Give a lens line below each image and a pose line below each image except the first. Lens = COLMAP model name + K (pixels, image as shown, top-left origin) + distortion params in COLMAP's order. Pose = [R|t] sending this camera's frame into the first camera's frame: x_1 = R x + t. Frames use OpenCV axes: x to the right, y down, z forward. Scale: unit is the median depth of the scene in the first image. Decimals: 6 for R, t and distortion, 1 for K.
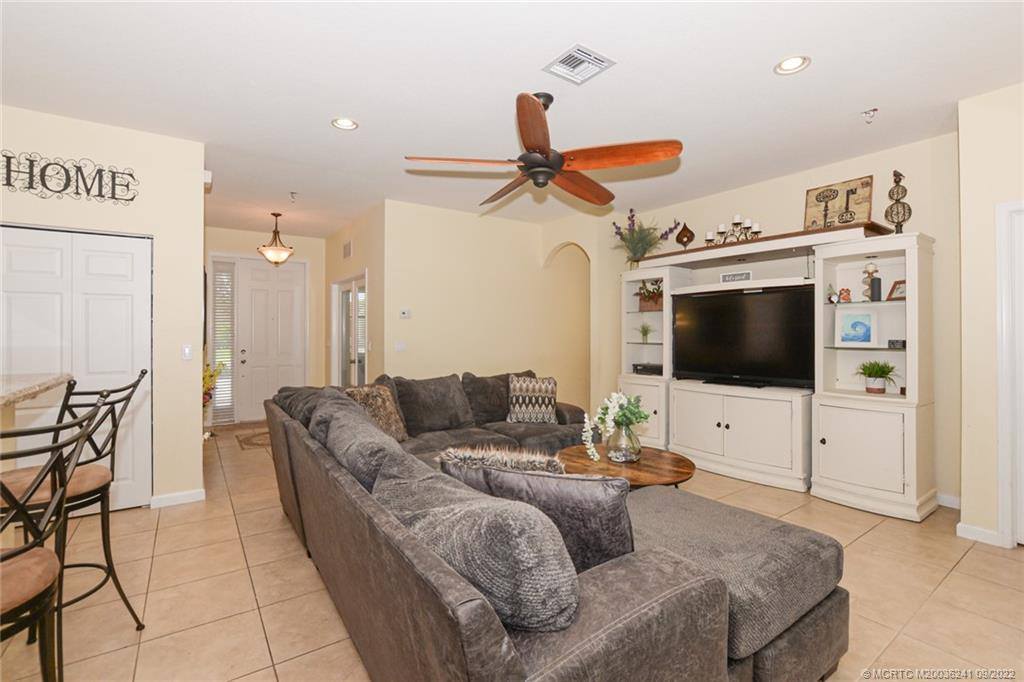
lens RADIAL K [[460.5, 0, 506.3], [0, 460.5, 328.8], [0, 0, 1]] dist [-0.013929, 0.000777]
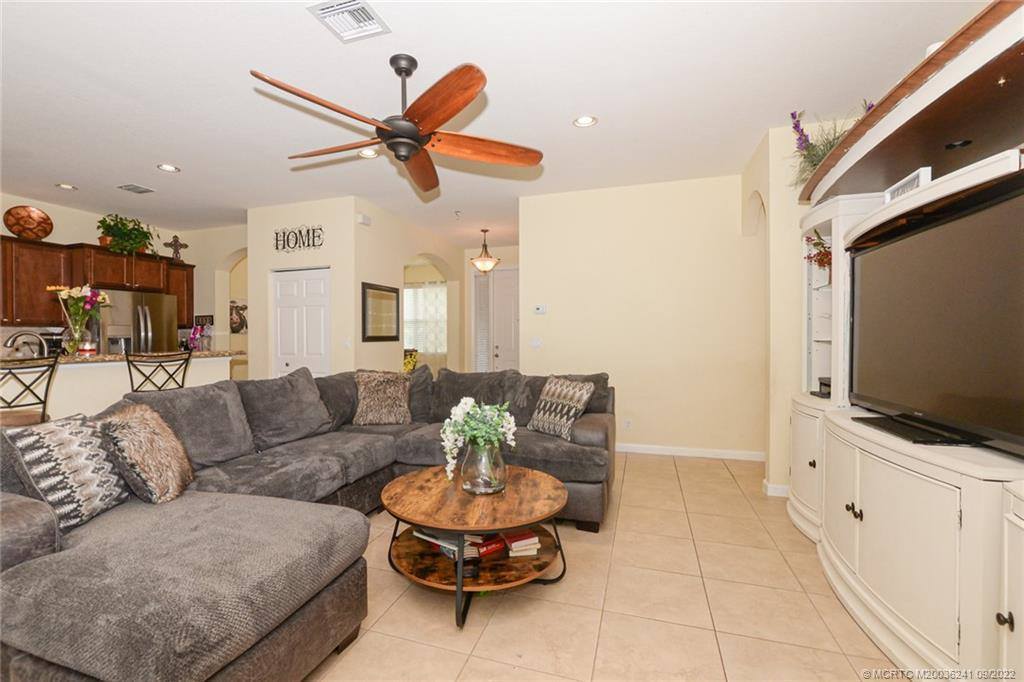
lens RADIAL K [[451.3, 0, 492.1], [0, 451.3, 340.2], [0, 0, 1]] dist [-0.021672, 0.000150]
pose [[0.597141, 0.005977, -0.802114, 0.689507], [0.007977, 0.999879, 0.013389, 0.026774], [0.802096, -0.014394, 0.597021, 0.482854]]
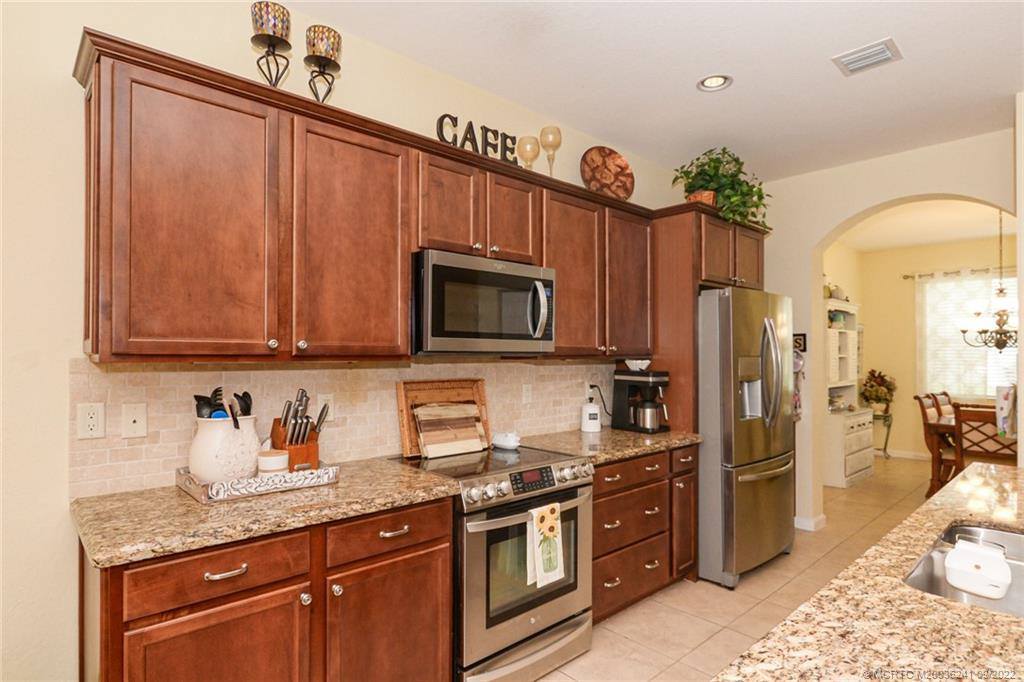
lens RADIAL K [[551.0, 0, 510.5], [0, 551.0, 355.9], [0, 0, 1]] dist [-0.008173, -0.000702]
pose [[0.140191, -0.000495, -0.990124, -0.285416], [0.007177, 0.999974, 0.000516, -0.013787], [0.990098, -0.007179, 0.140191, -0.121416]]
